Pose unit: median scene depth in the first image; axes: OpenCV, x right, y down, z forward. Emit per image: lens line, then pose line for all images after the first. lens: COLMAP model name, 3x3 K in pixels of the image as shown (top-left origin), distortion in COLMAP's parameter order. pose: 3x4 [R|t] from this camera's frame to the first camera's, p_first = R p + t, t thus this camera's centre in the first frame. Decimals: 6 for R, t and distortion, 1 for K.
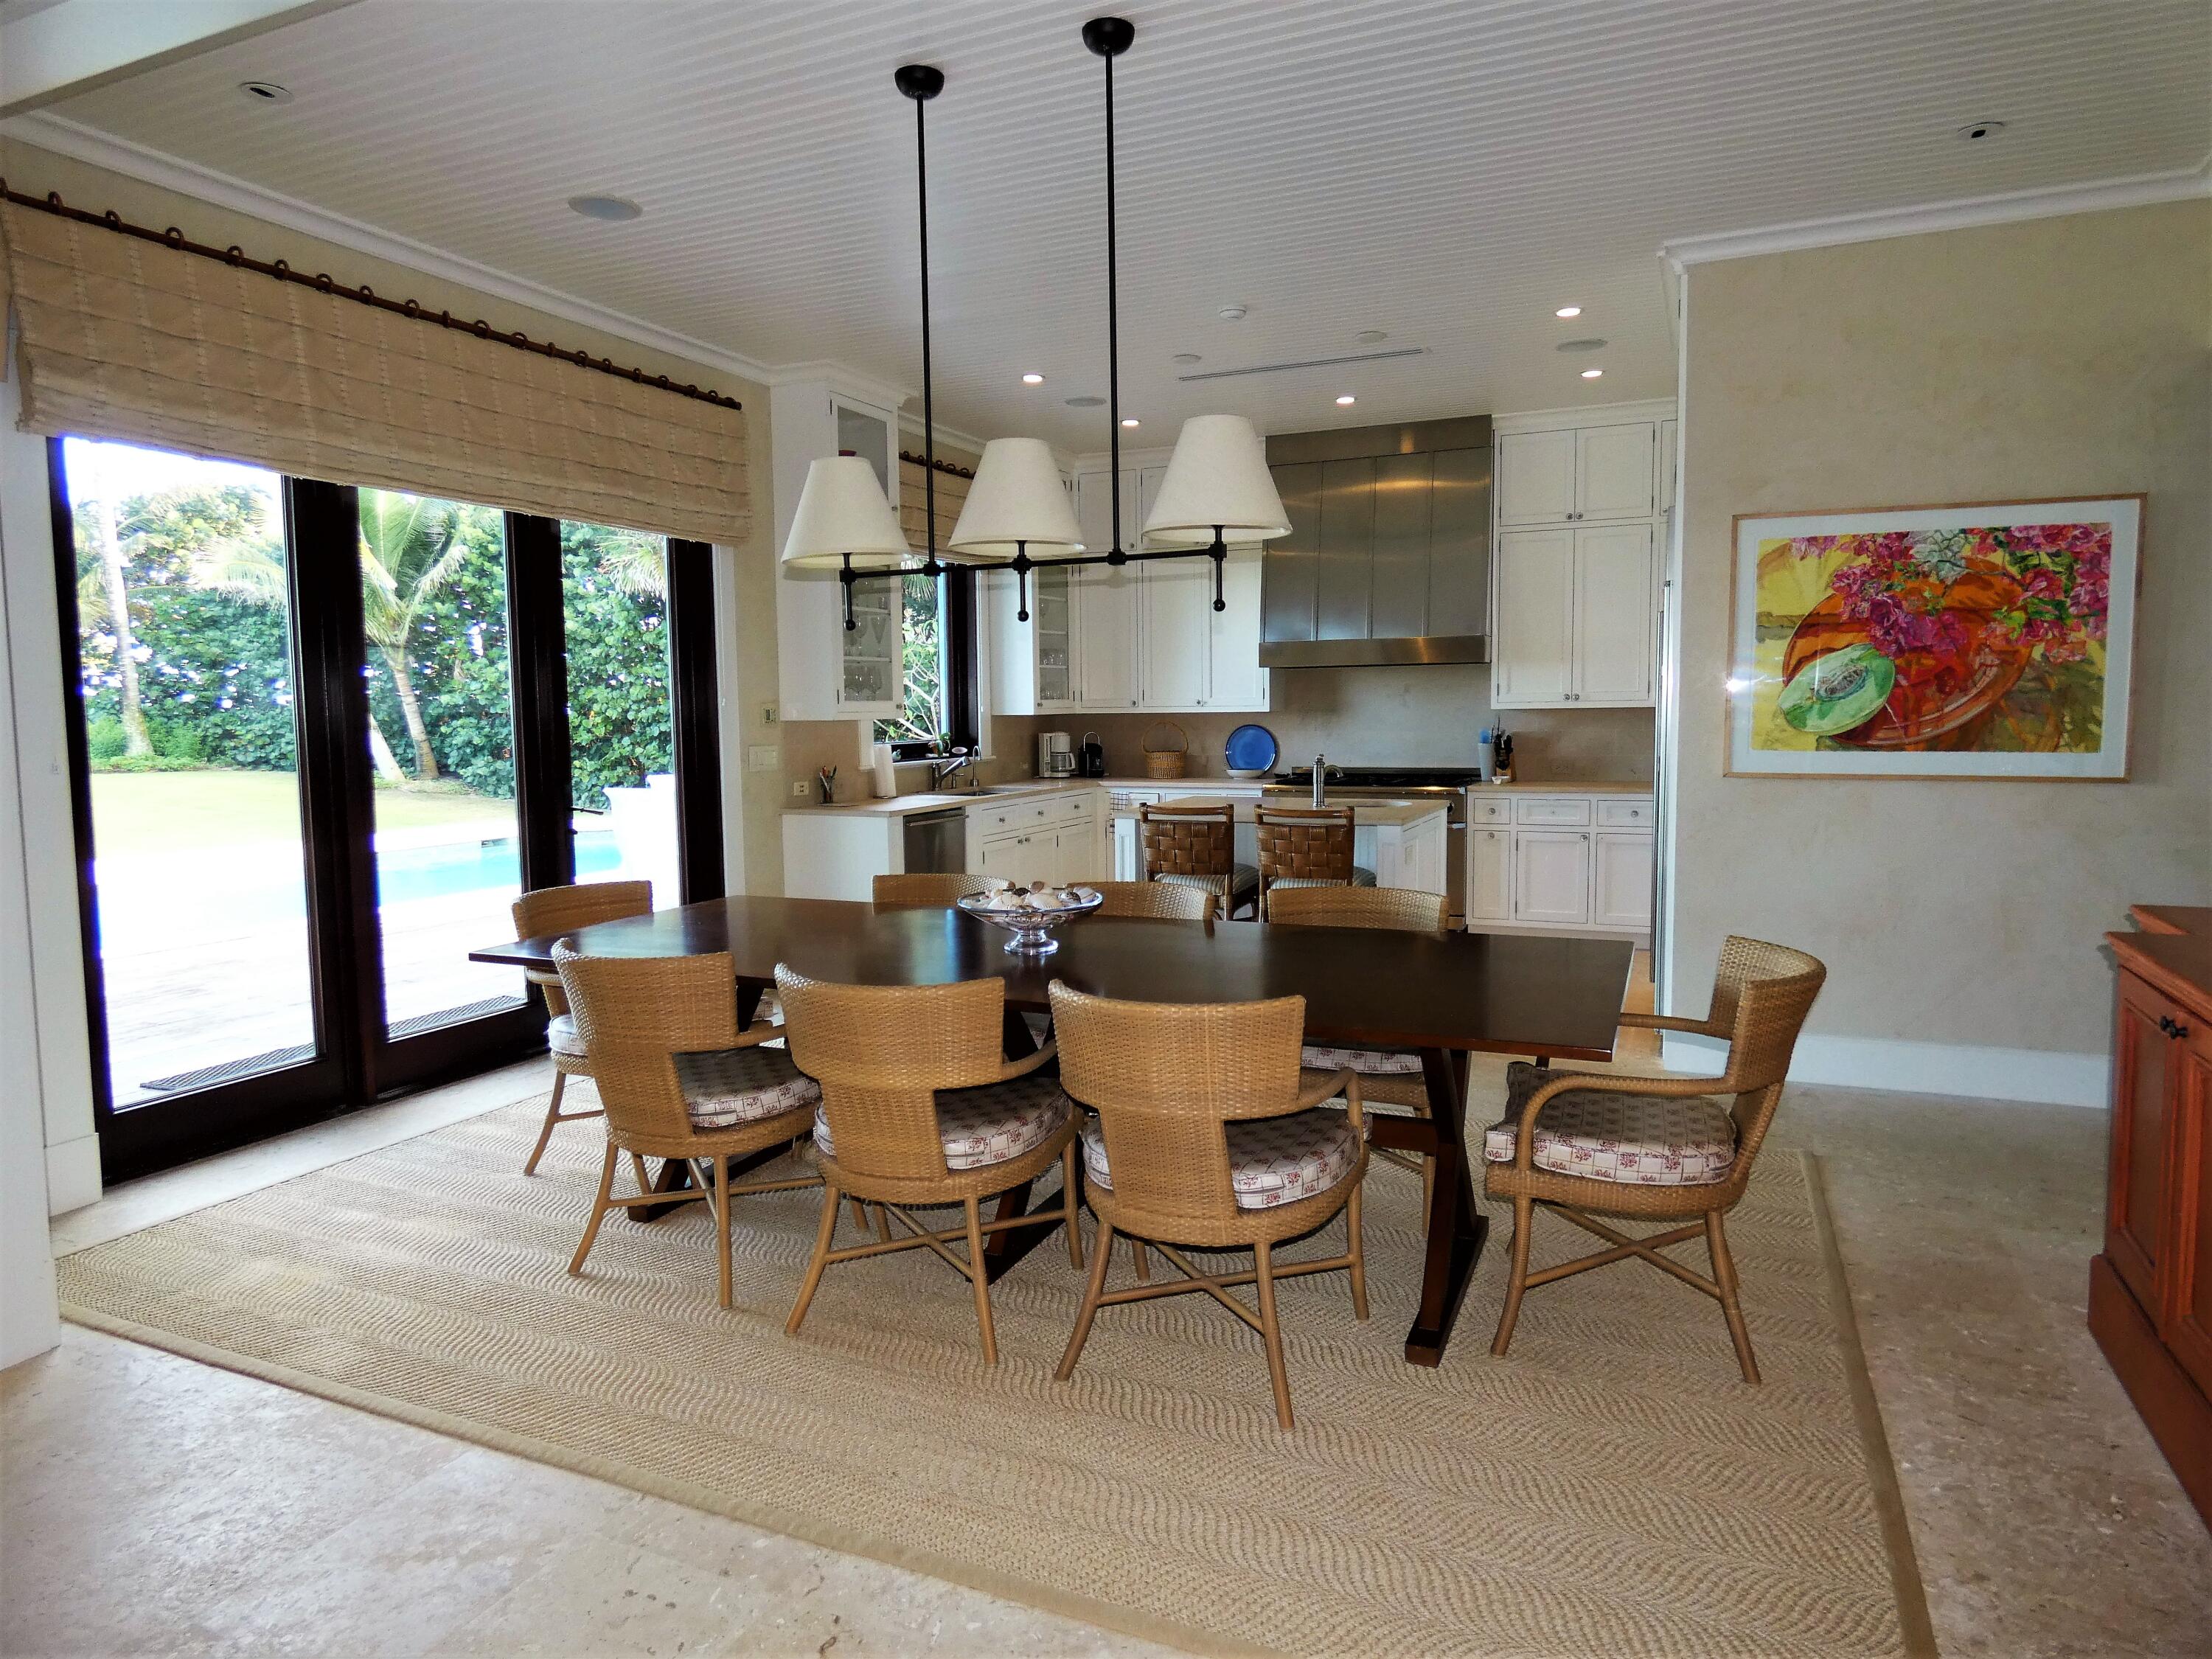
lens RADIAL K [[1327.6, 0, 1113.4], [0, 1327.6, 817.8], [0, 0, 1]] dist [0.001226, -0.000969]
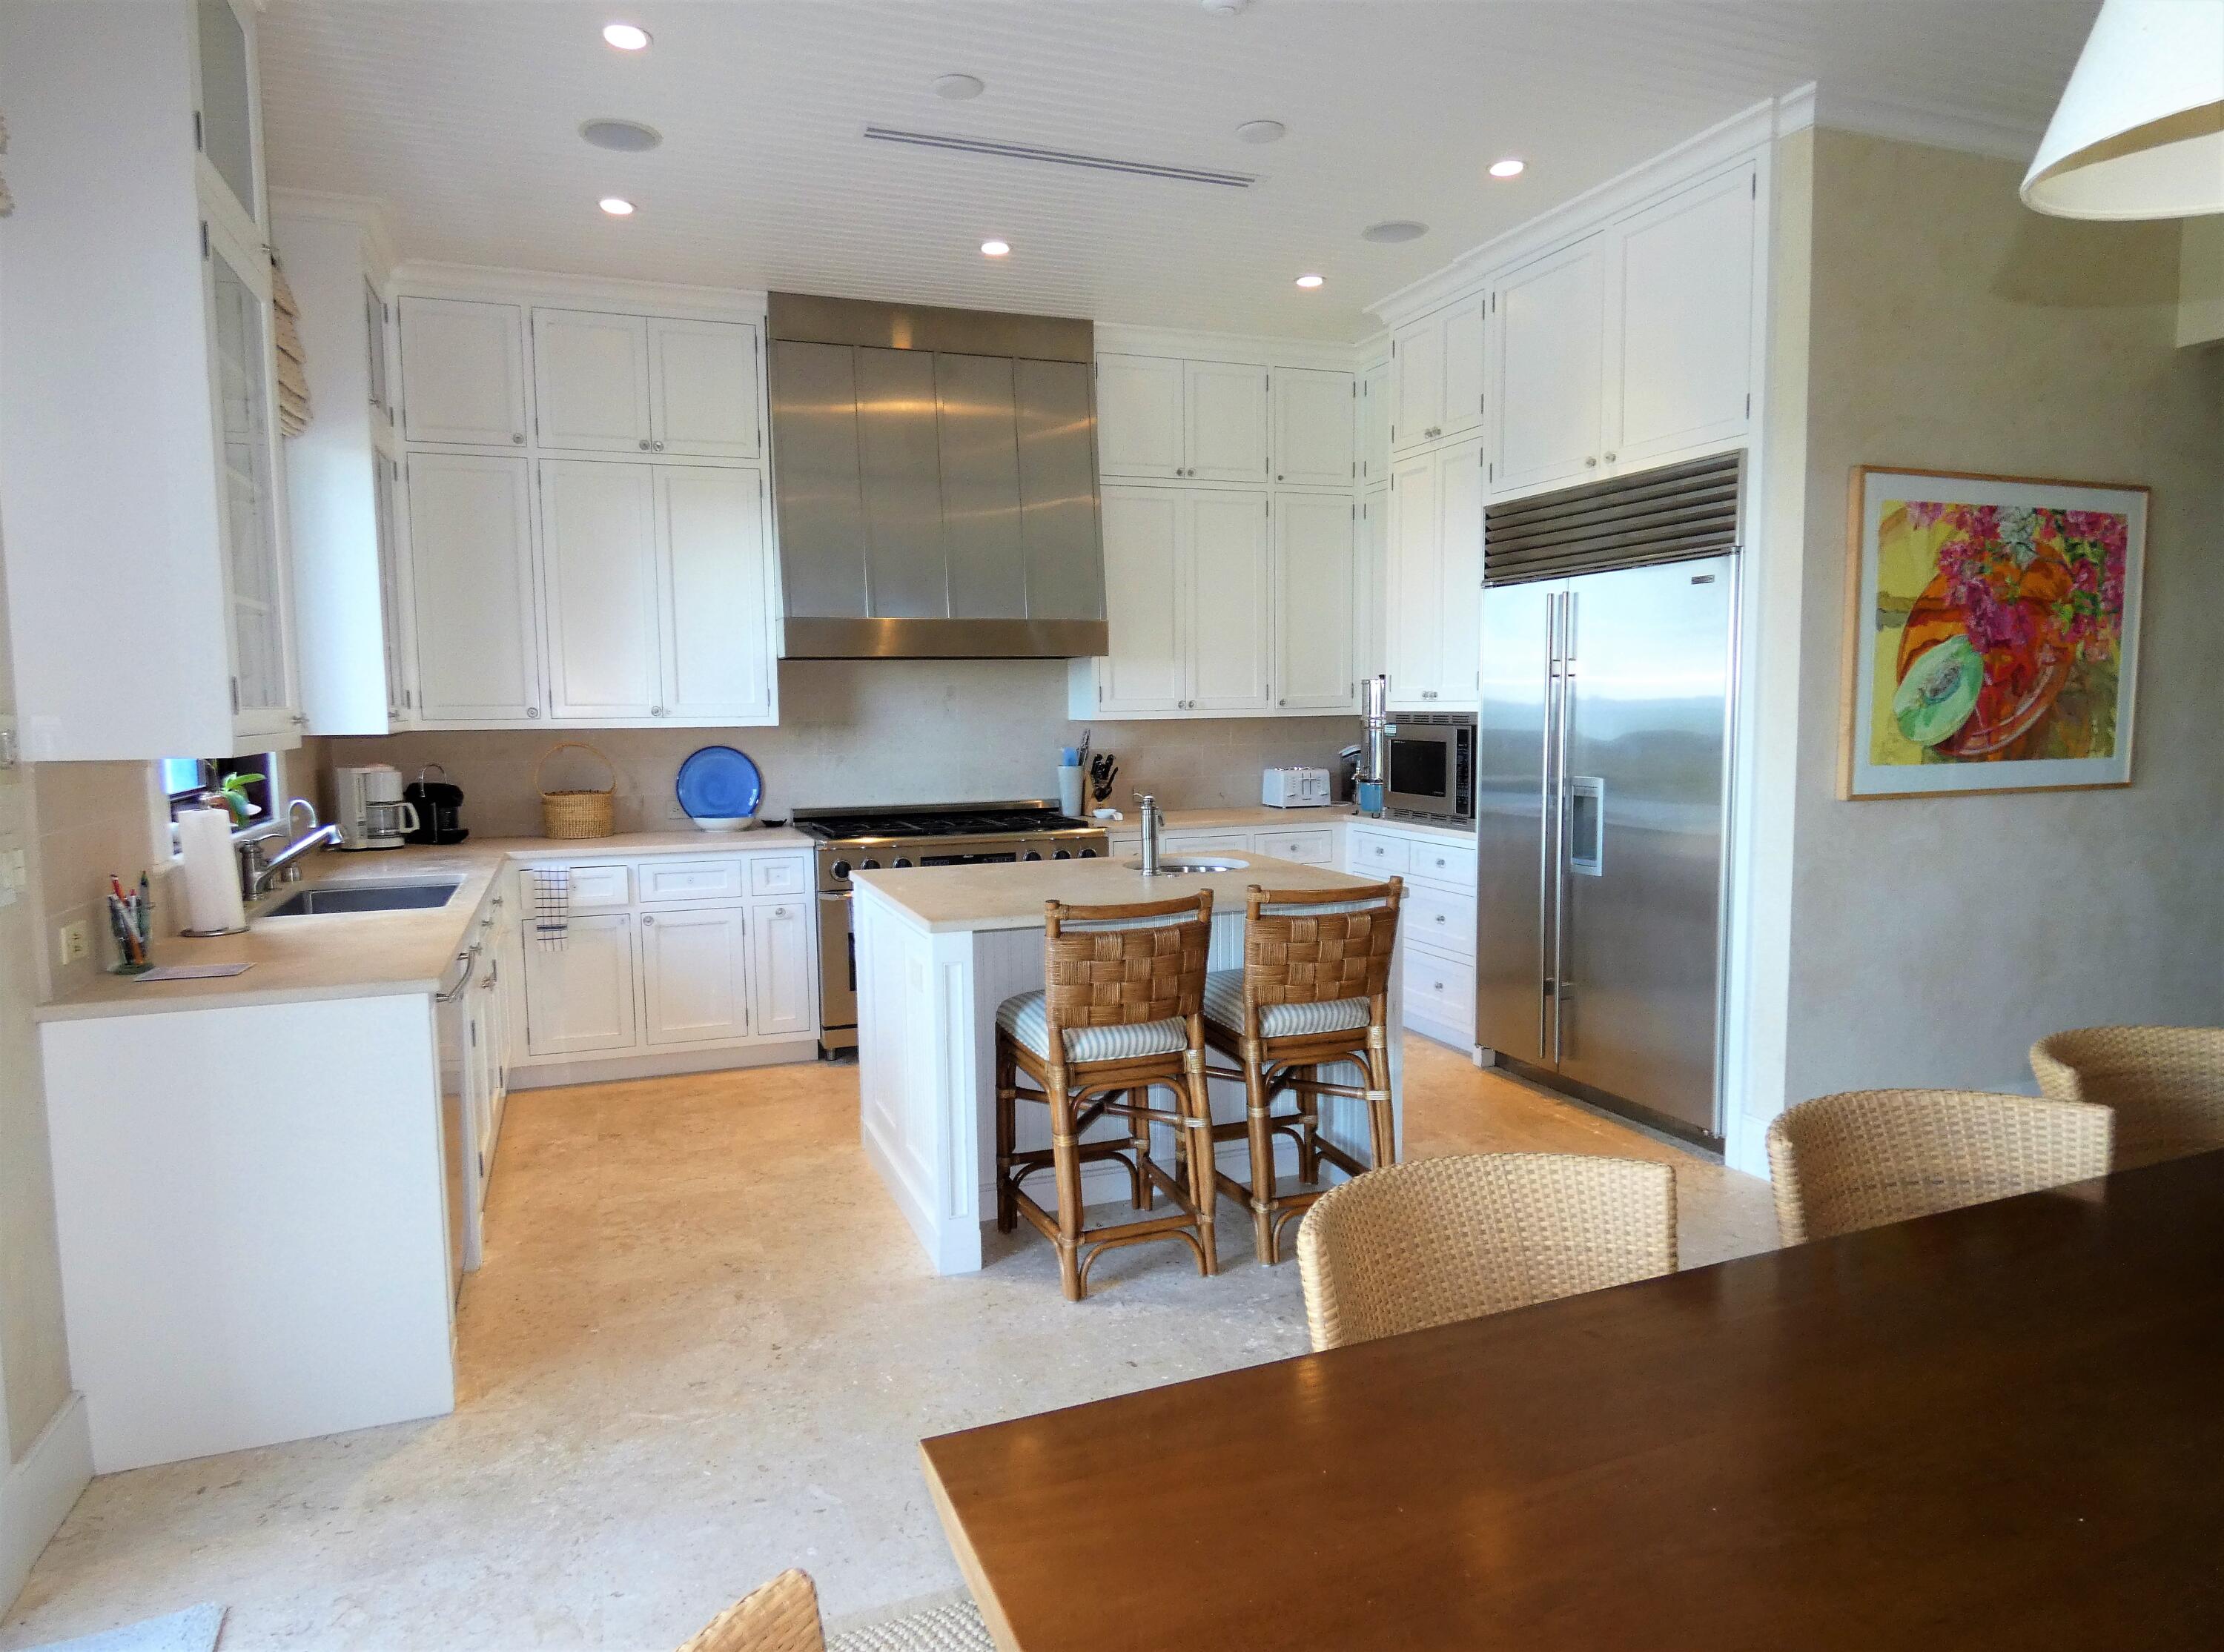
lens RADIAL K [[1334.6, 0, 1113.4], [0, 1334.6, 830.2], [0, 0, 1]] dist [0.001226, -0.000969]
pose [[0.707696, -0.065775, 0.703449, -0.373421], [0.065271, 0.997486, 0.027603, -0.059473], [-0.703496, 0.026381, 0.710210, 0.699651]]
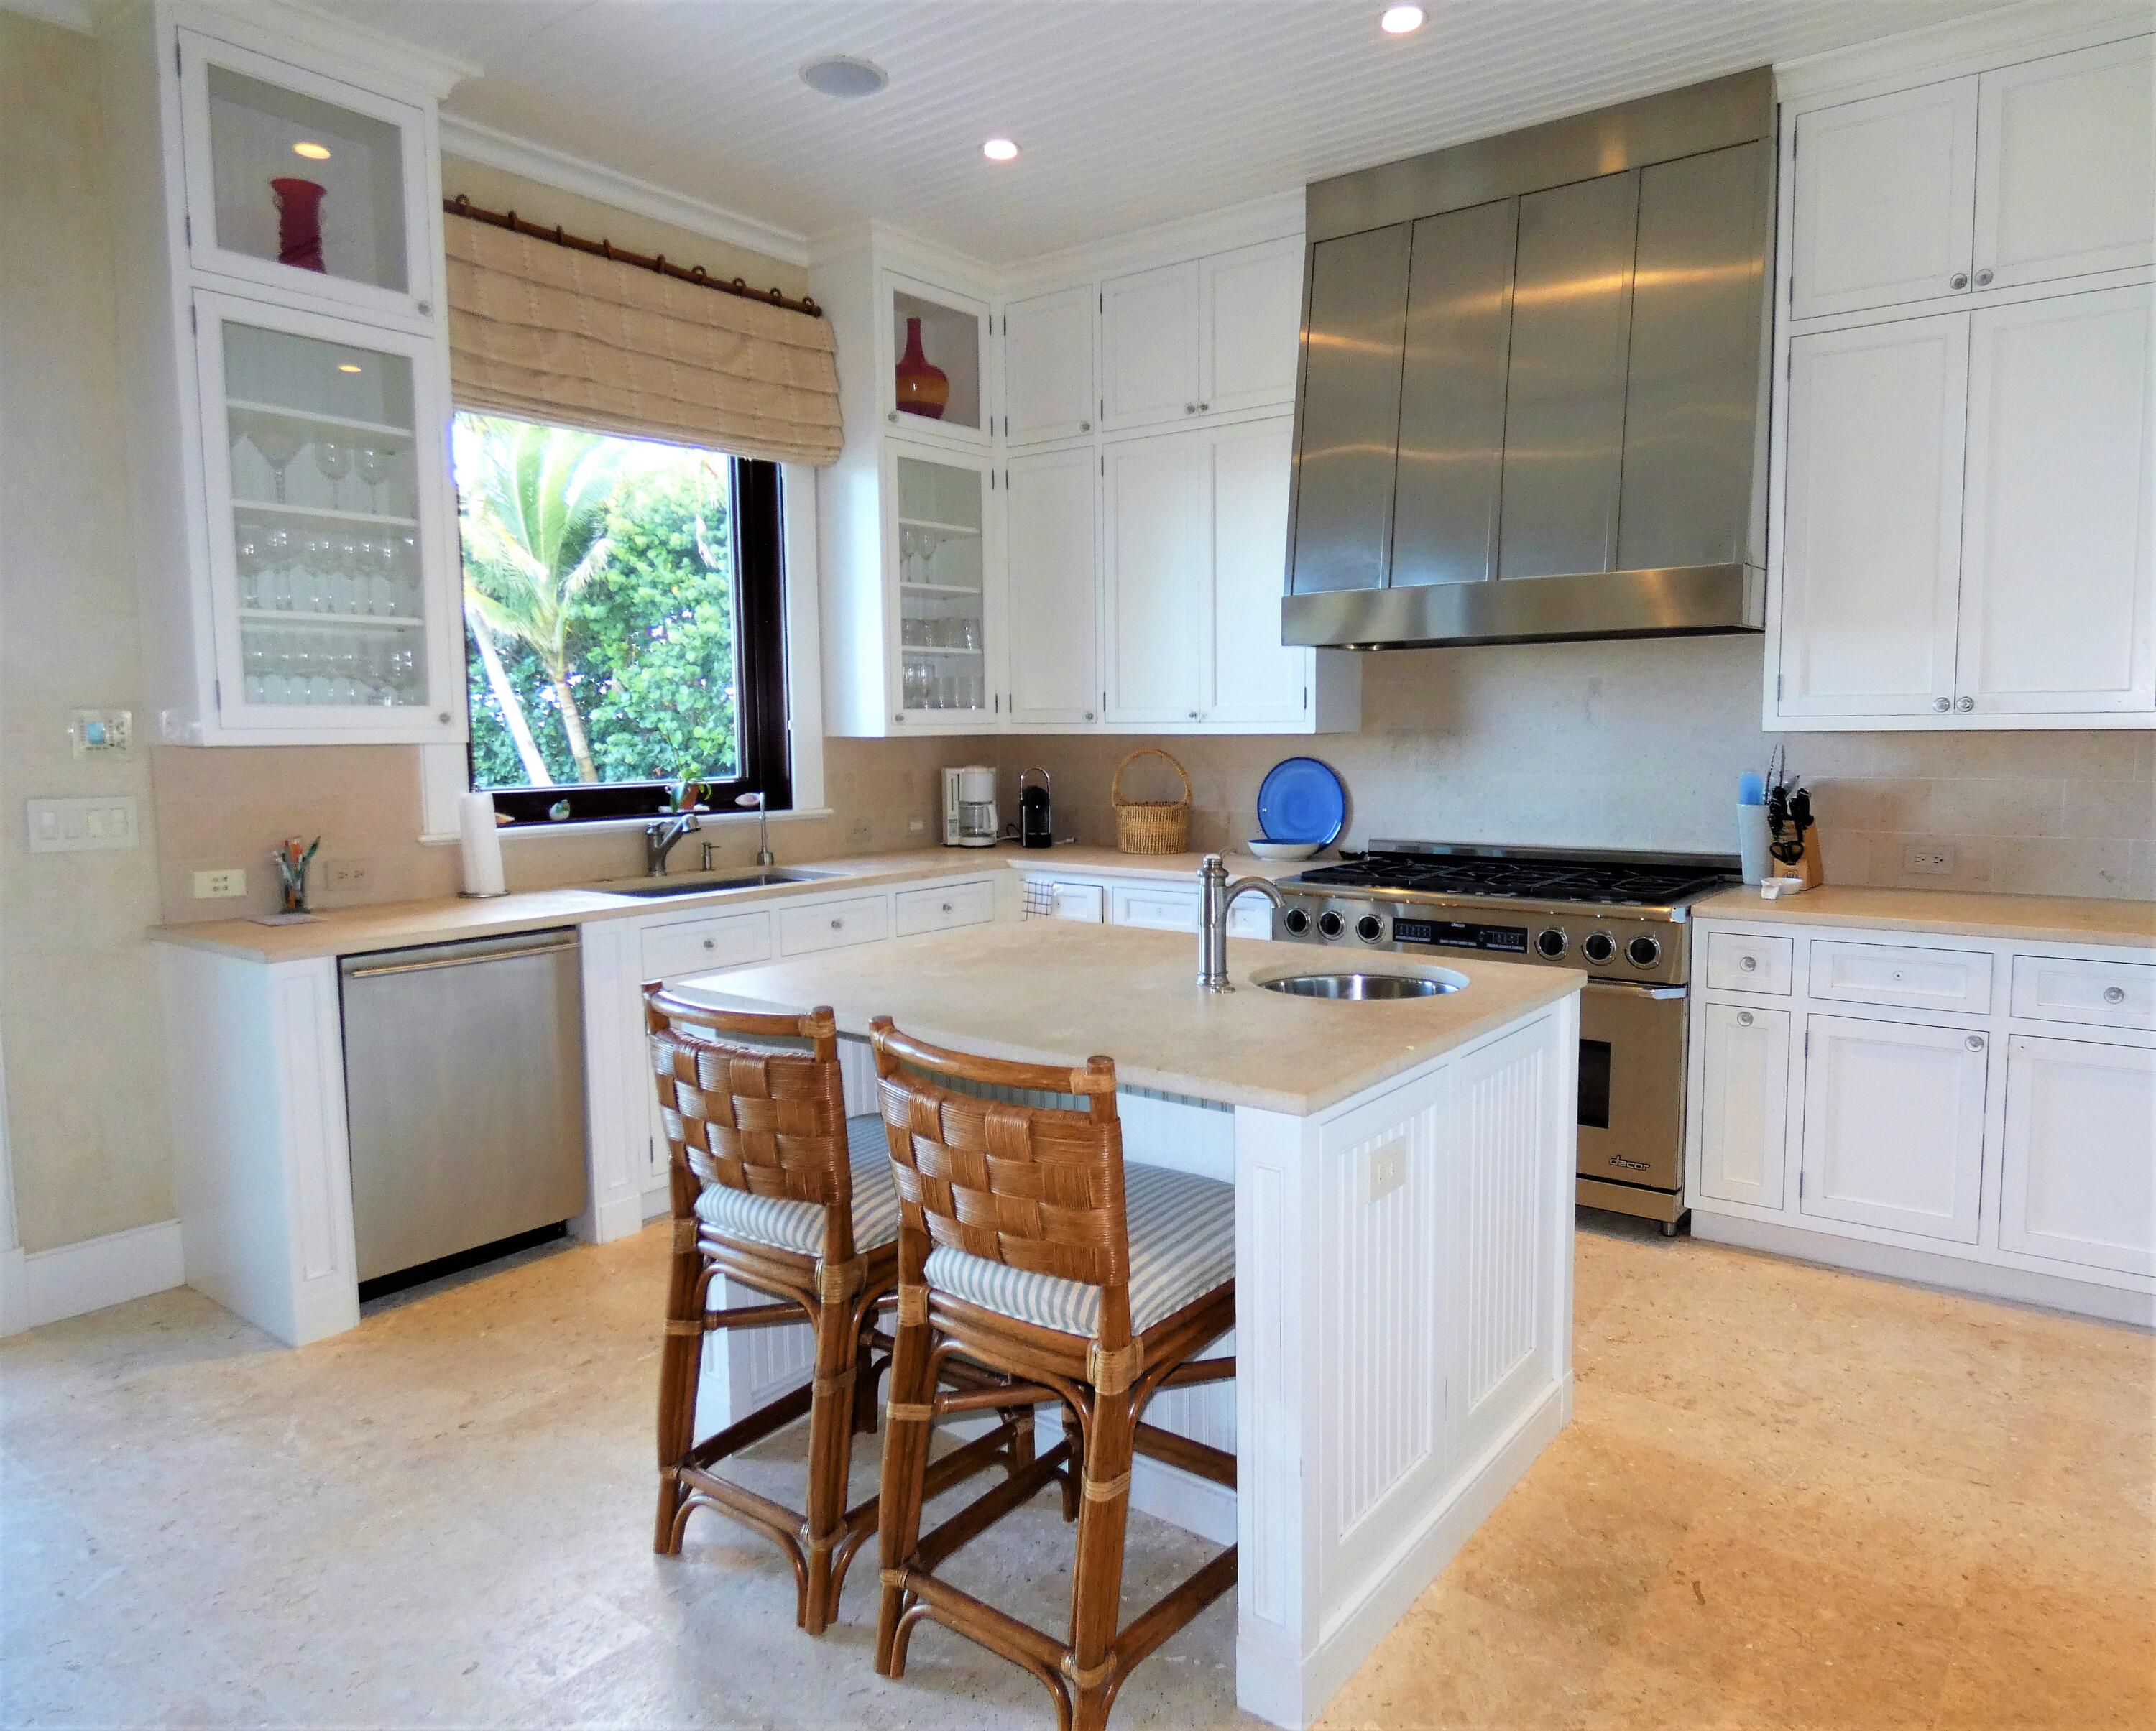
lens RADIAL K [[1413.3, 0, 1145.6], [0, 1413.3, 851.7], [0, 0, 1]] dist [0.001428, -0.000521]
pose [[0.978526, 0.023021, -0.204832, 0.273022], [-0.021726, 0.999727, 0.008572, -0.061252], [0.204974, -0.003938, 0.978760, 0.740249]]
